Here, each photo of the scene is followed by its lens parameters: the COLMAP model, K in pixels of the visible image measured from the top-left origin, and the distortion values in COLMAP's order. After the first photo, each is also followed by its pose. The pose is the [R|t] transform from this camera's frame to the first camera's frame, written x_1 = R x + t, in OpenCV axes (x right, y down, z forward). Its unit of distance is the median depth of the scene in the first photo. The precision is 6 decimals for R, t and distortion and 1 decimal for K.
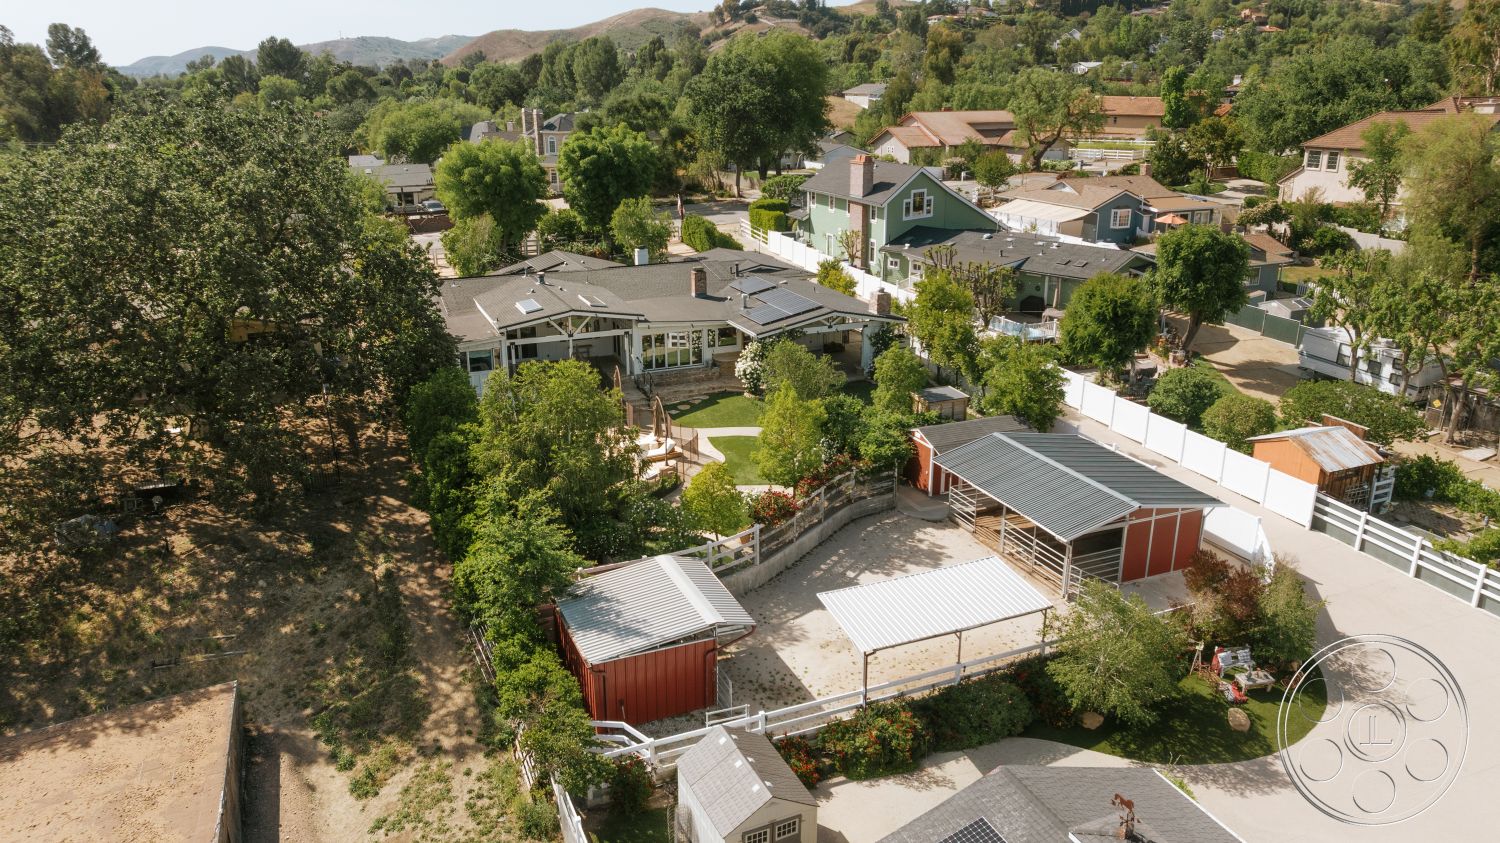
lens RADIAL K [[1047.6, 0, 750.0], [0, 1047.6, 421.5], [0, 0, 1]] dist [-0.000837, -0.001221]
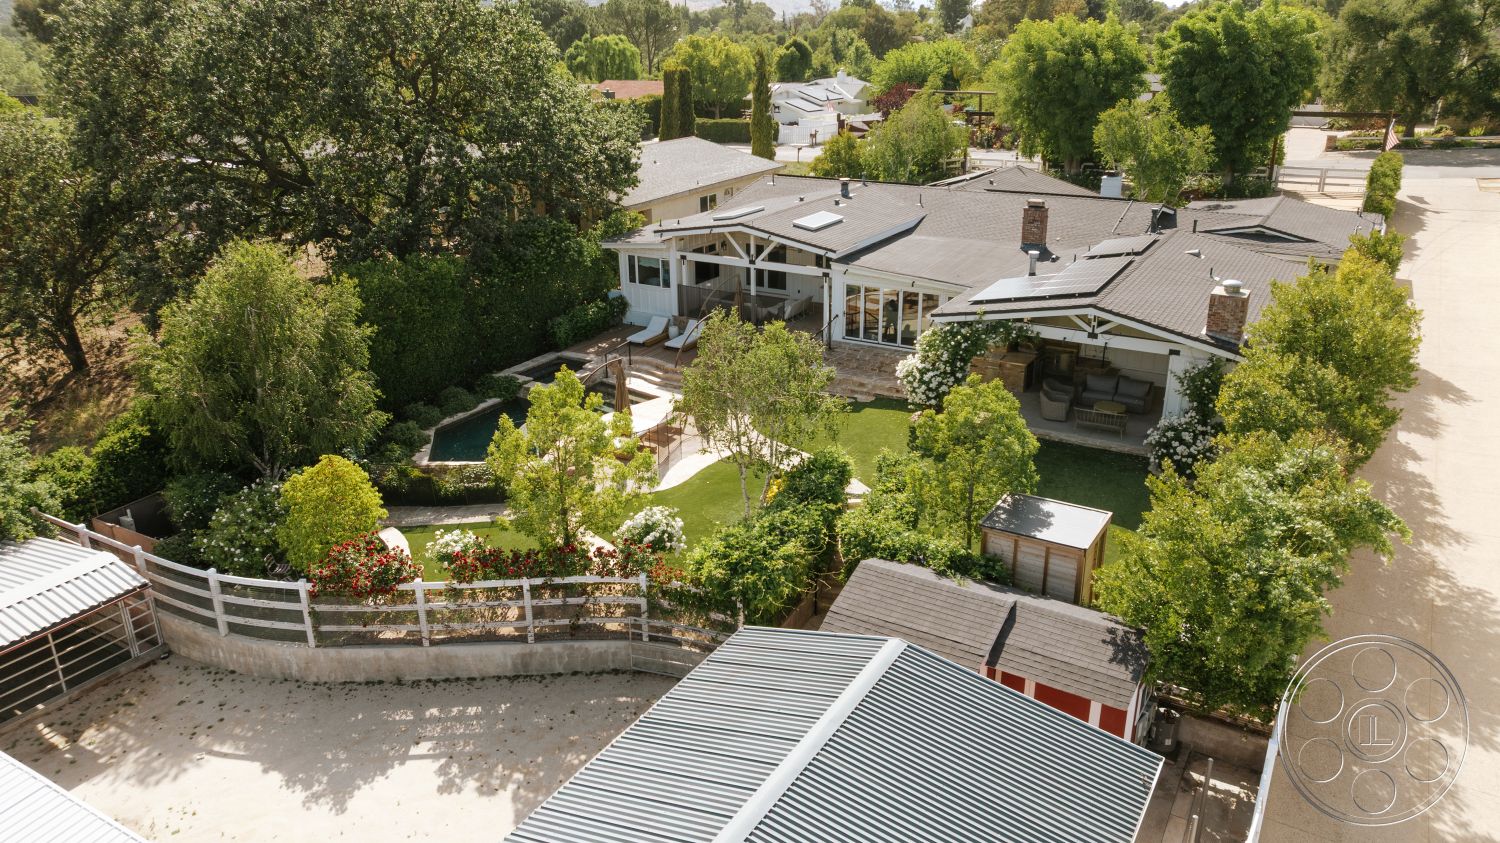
lens RADIAL K [[1047.6, 0, 750.0], [0, 1047.6, 421.5], [0, 0, 1]] dist [-0.000837, -0.001221]
pose [[0.582427, 0.285277, -0.761181, 0.385107], [-0.244471, 0.954518, 0.170676, -0.097862], [0.775250, 0.086681, 0.625679, 0.561864]]
